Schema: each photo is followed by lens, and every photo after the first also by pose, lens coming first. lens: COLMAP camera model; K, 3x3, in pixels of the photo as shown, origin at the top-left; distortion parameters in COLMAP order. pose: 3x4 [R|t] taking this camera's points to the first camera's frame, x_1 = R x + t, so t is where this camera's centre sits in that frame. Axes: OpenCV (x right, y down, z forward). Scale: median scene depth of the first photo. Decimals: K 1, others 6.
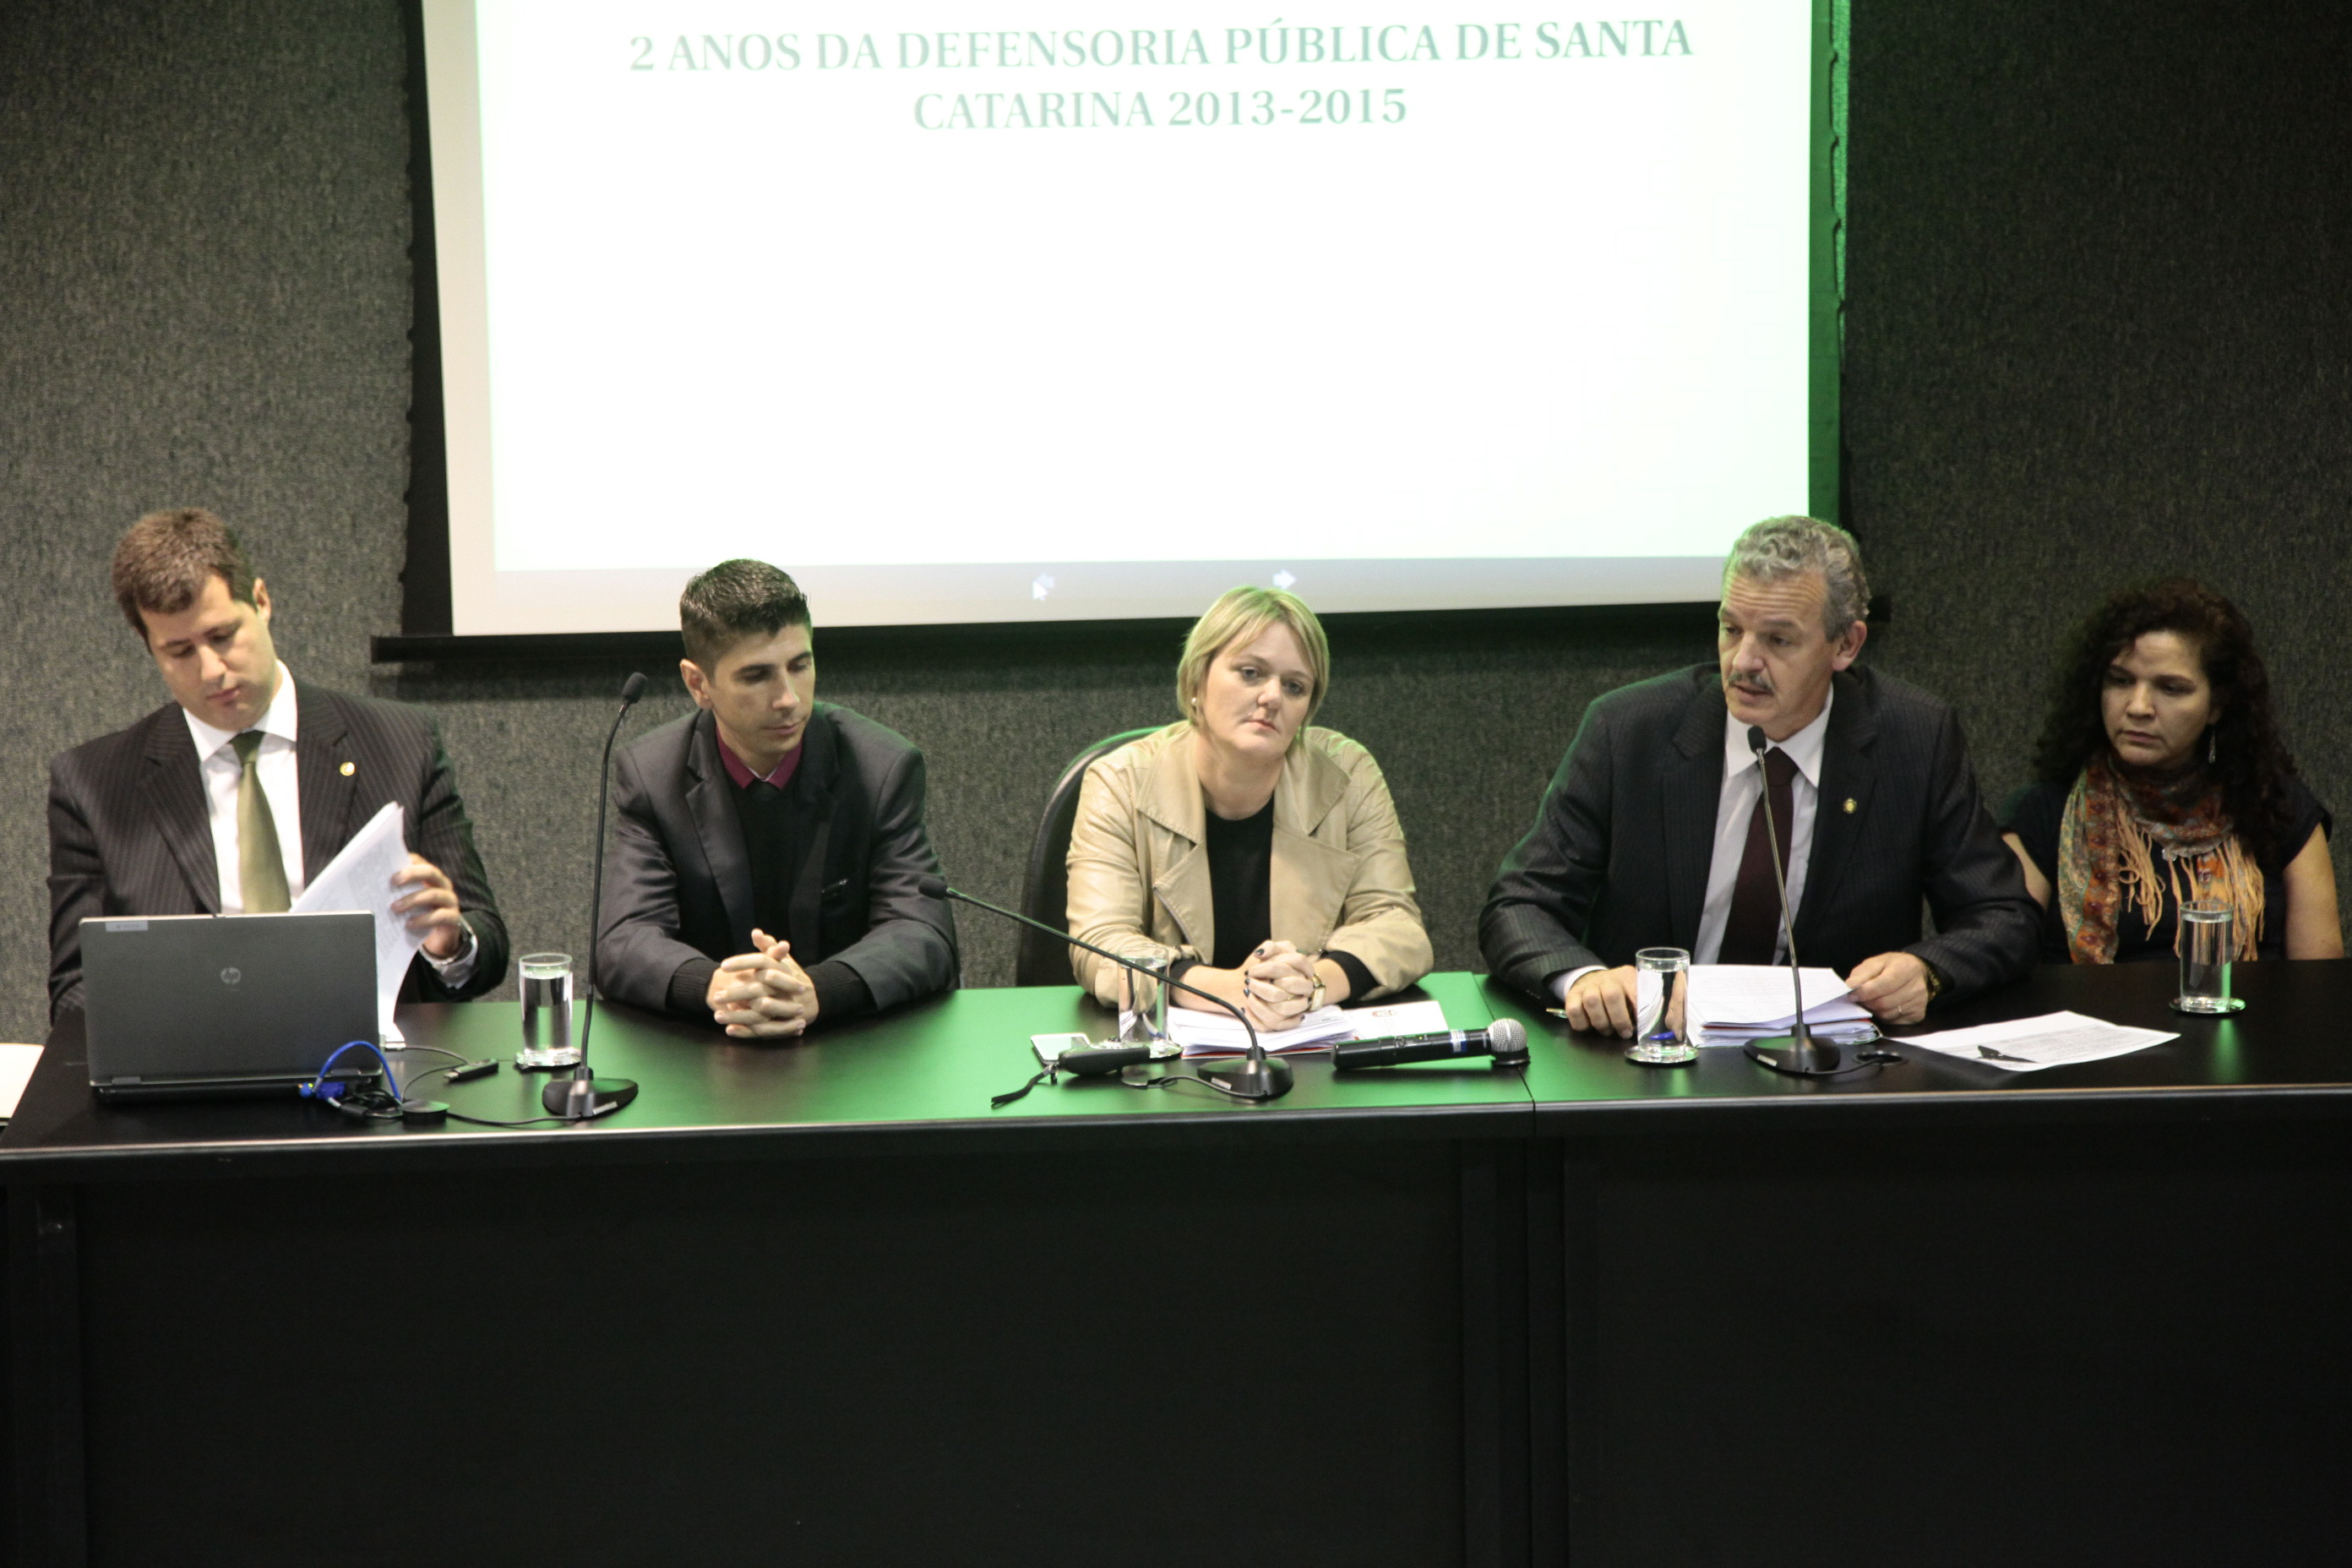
lens RADIAL K [[6562.2, 0, 1163.0], [0, 6562.2, 795.3], [0, 0, 1]] dist [0.656170, 0.000000]
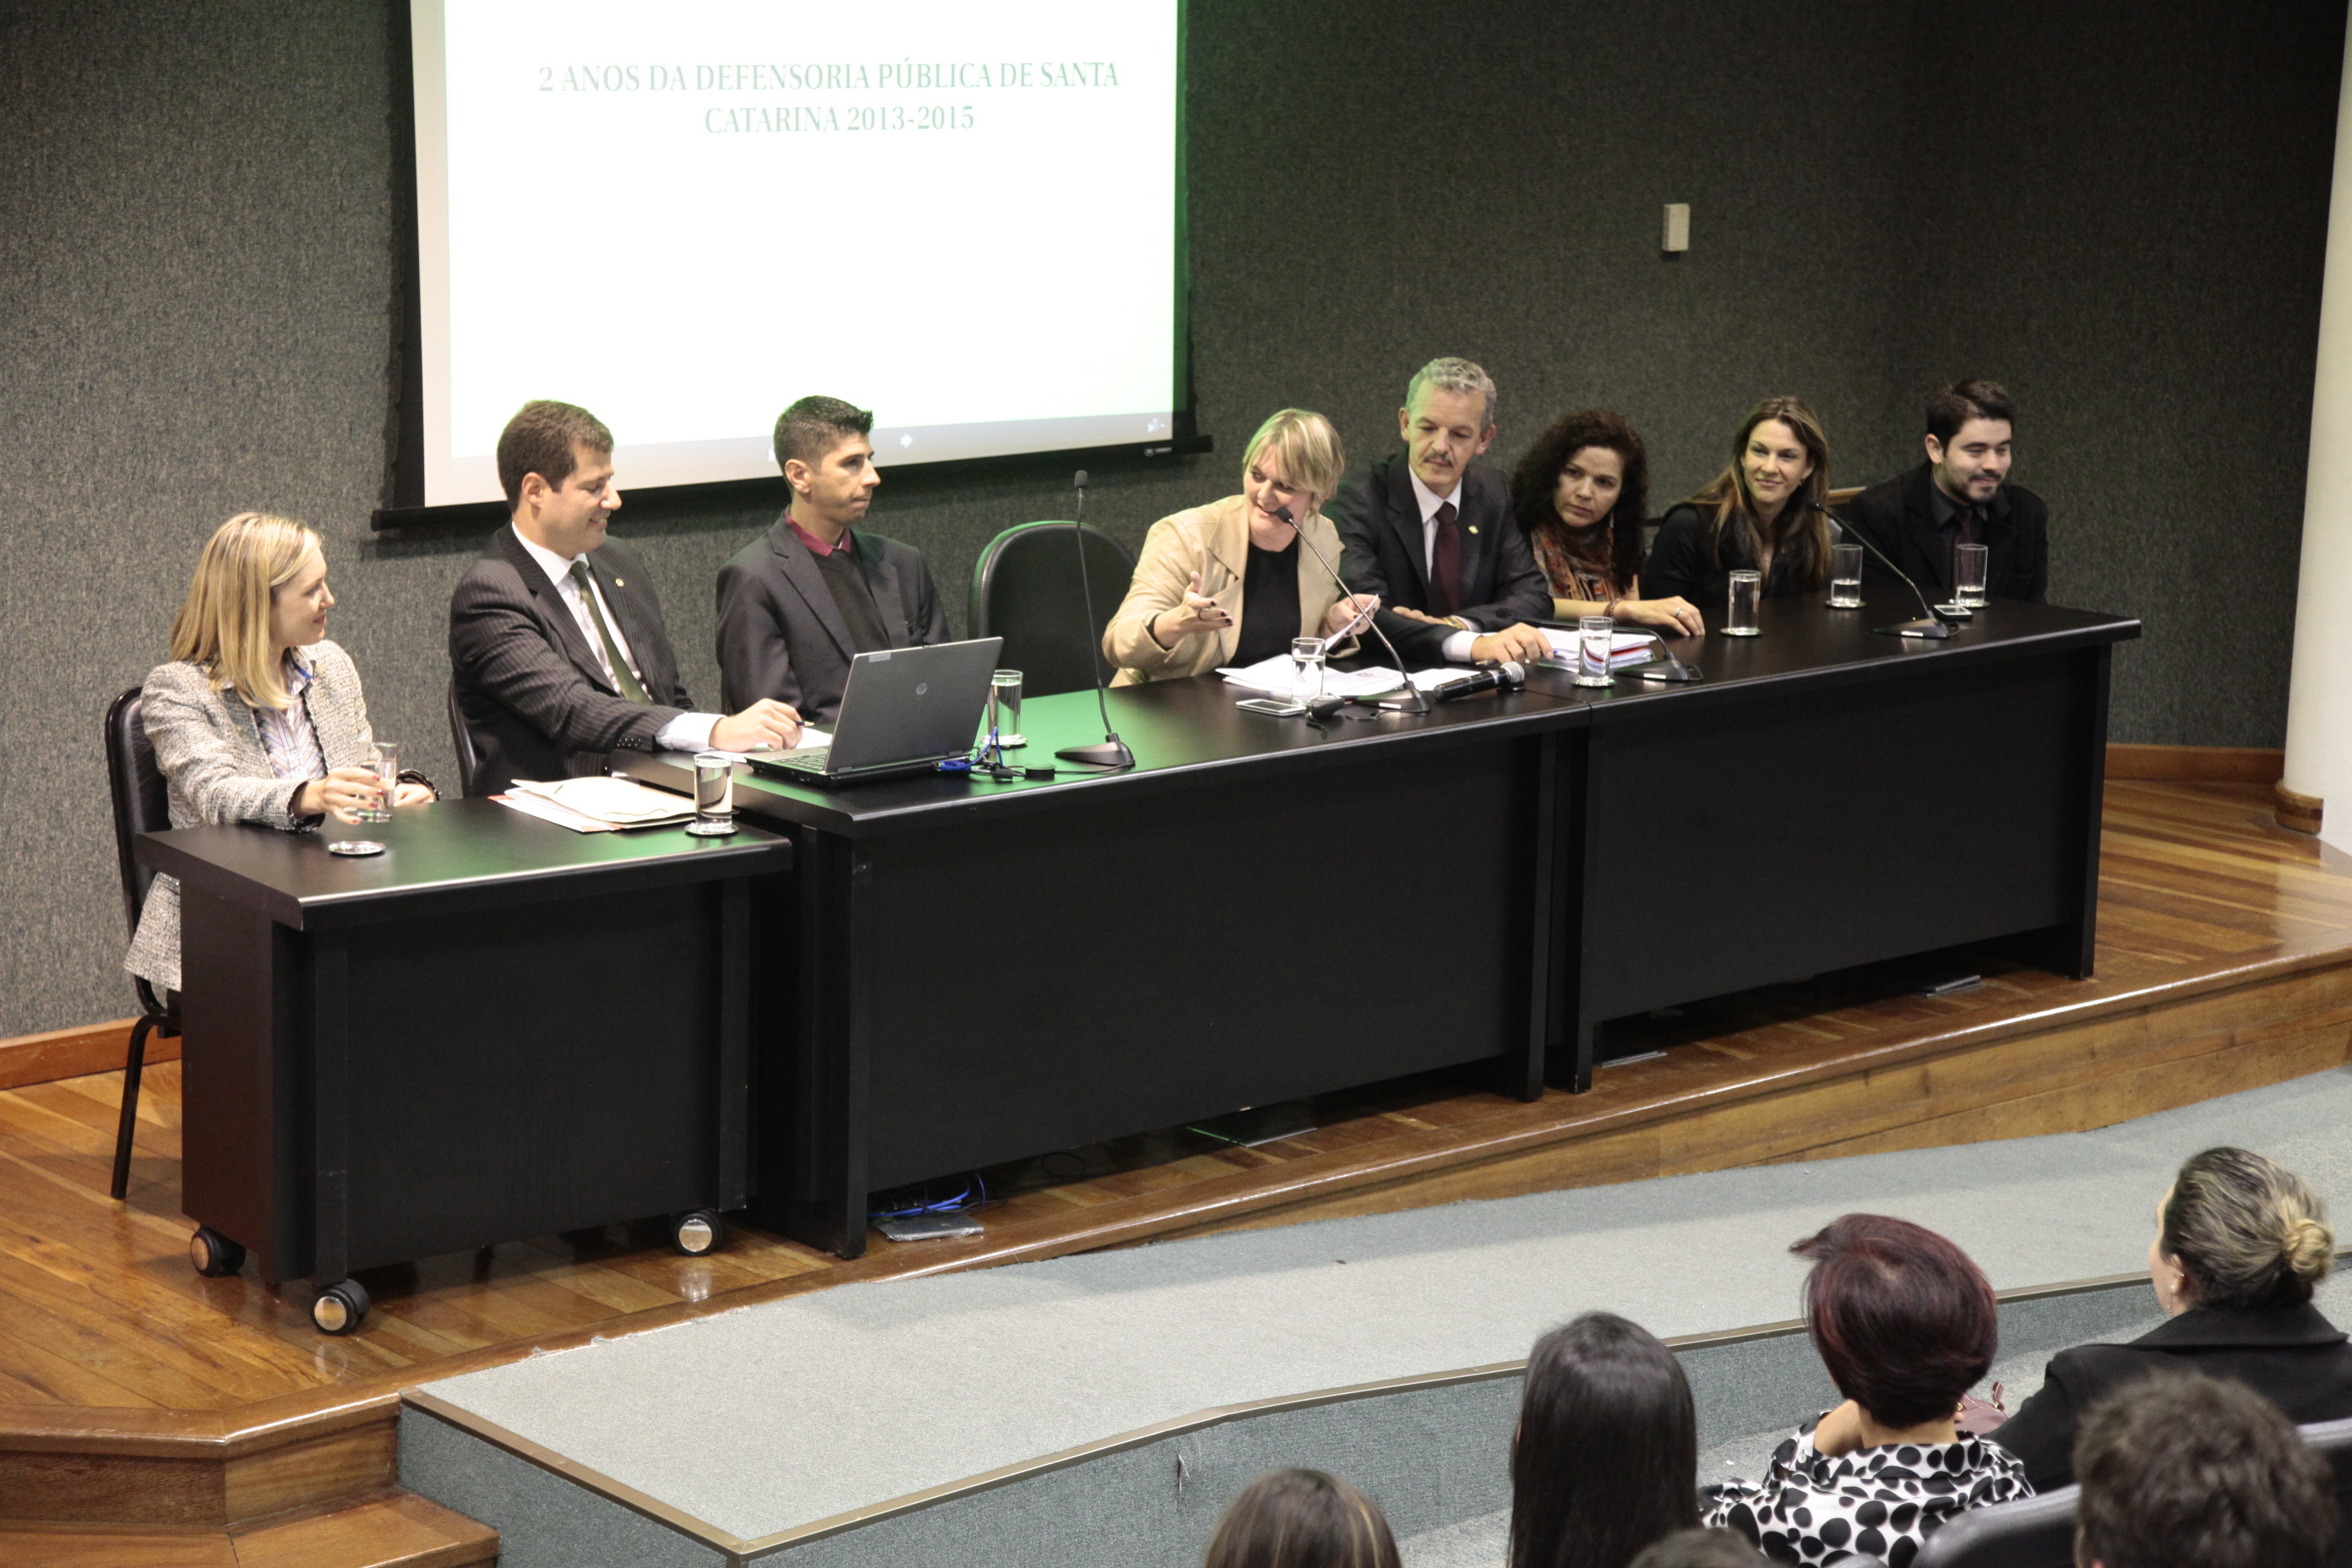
lens RADIAL K [[4658.5, 0, 1176.5], [0, 4658.5, 780.0], [0, 0, 1]] dist [0.349352, 0.000000]
pose [[0.779798, -0.091832, 0.619259, -0.596683], [0.093867, 0.995151, 0.029373, 0.018136], [-0.618953, 0.035223, 0.784638, 0.141504]]
